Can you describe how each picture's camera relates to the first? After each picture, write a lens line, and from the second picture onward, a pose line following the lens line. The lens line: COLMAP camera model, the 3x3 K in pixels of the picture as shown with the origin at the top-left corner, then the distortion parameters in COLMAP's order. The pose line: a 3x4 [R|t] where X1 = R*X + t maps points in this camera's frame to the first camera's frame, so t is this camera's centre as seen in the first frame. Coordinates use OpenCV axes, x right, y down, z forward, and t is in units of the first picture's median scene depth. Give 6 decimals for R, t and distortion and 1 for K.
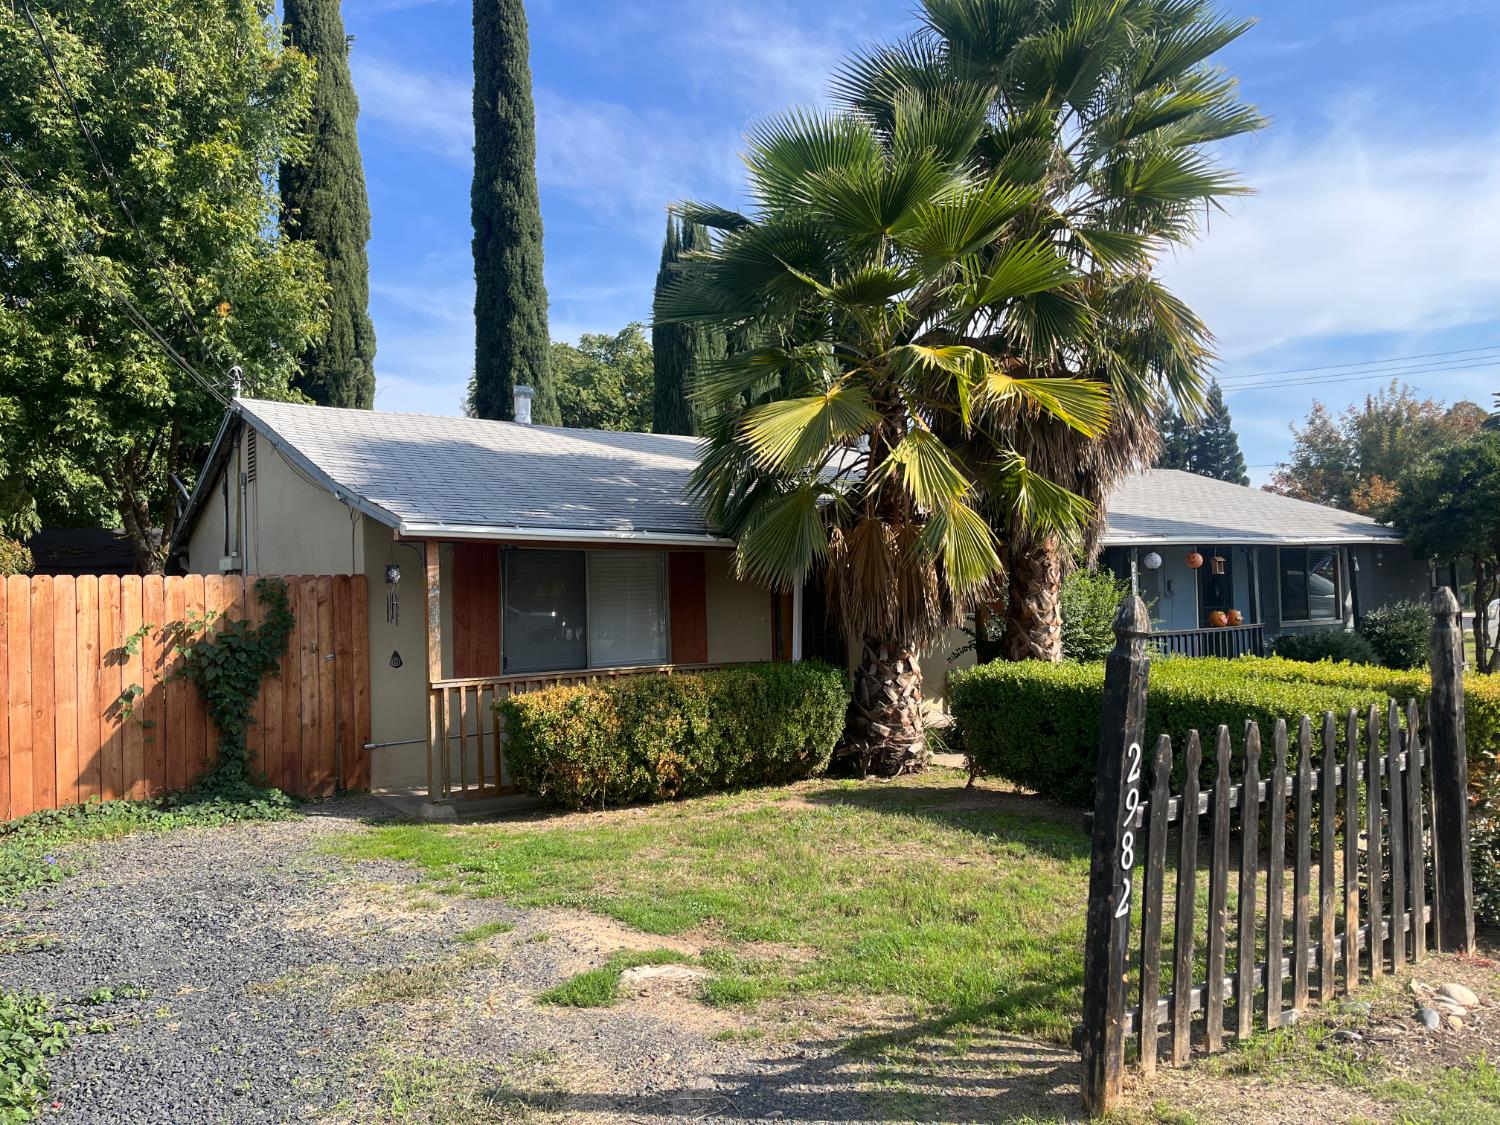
lens RADIAL K [[1132.0, 0, 750.0], [0, 1132.0, 562.5], [0, 0, 1]] dist [0.020033, 0.002814]
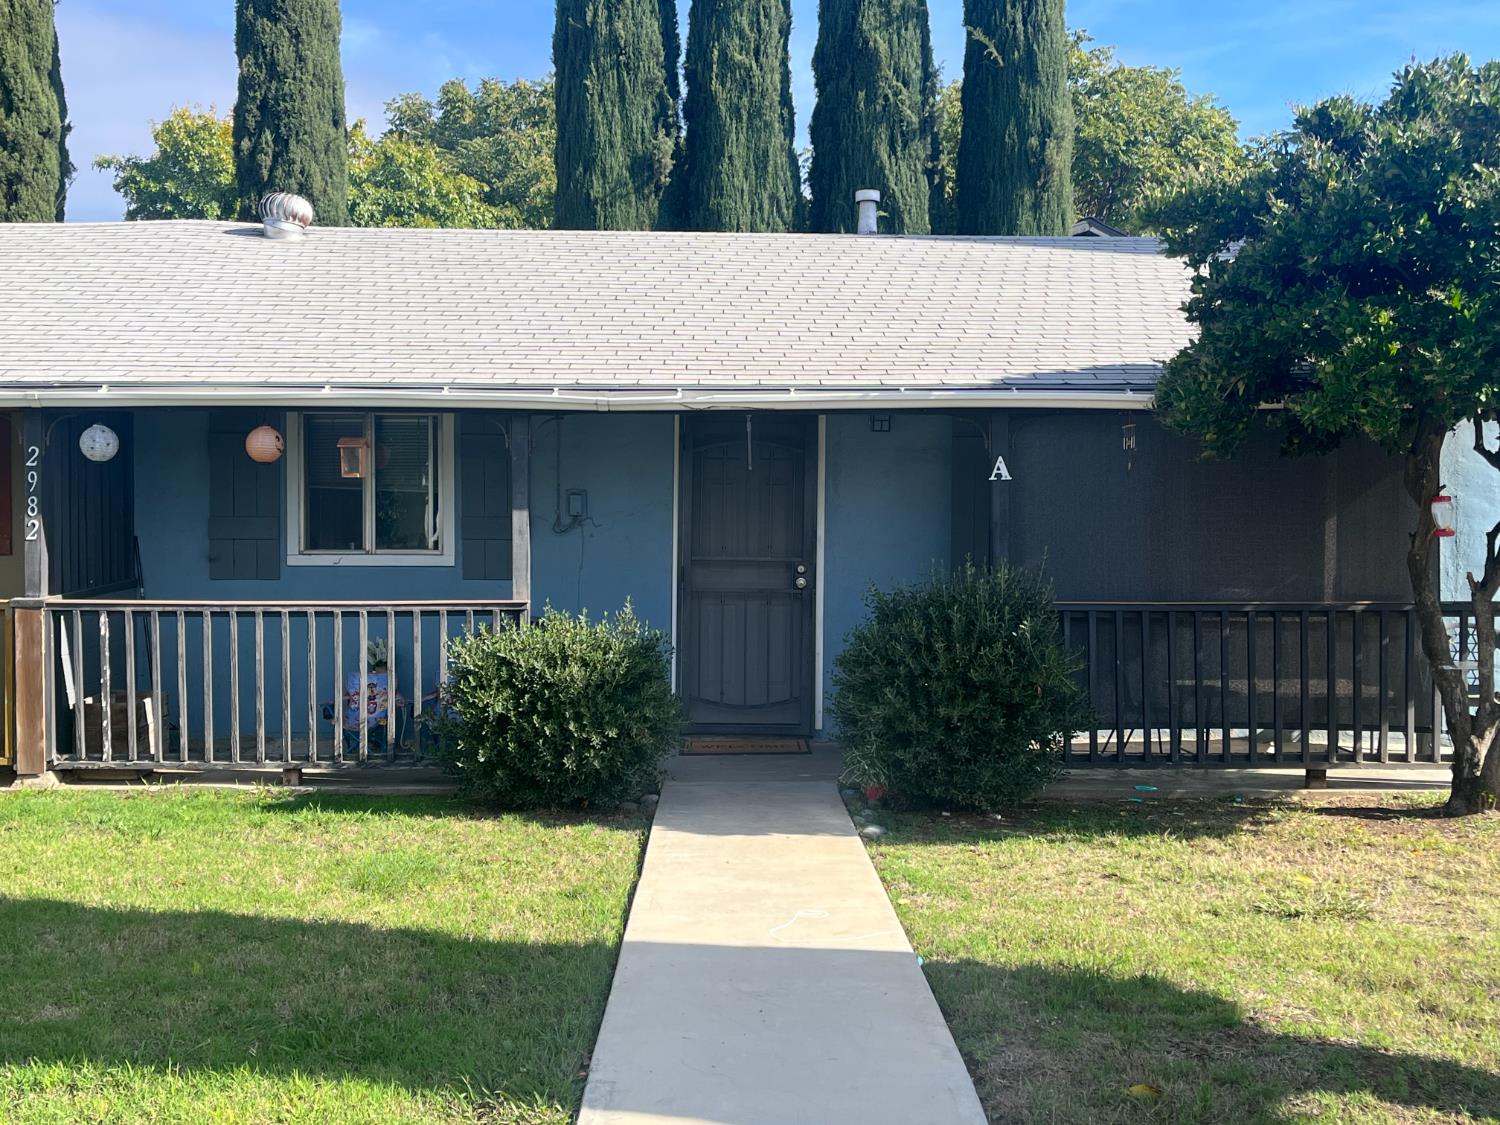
lens RADIAL K [[1686.0, 0, 750.0], [0, 1686.0, 562.5], [0, 0, 1]] dist [0.118298, -0.324403]
pose [[0.826743, 0.051831, -0.560187, 0.914325], [-0.011572, 0.997103, 0.075178, -0.008389], [0.562461, -0.055670, 0.824948, 0.553129]]
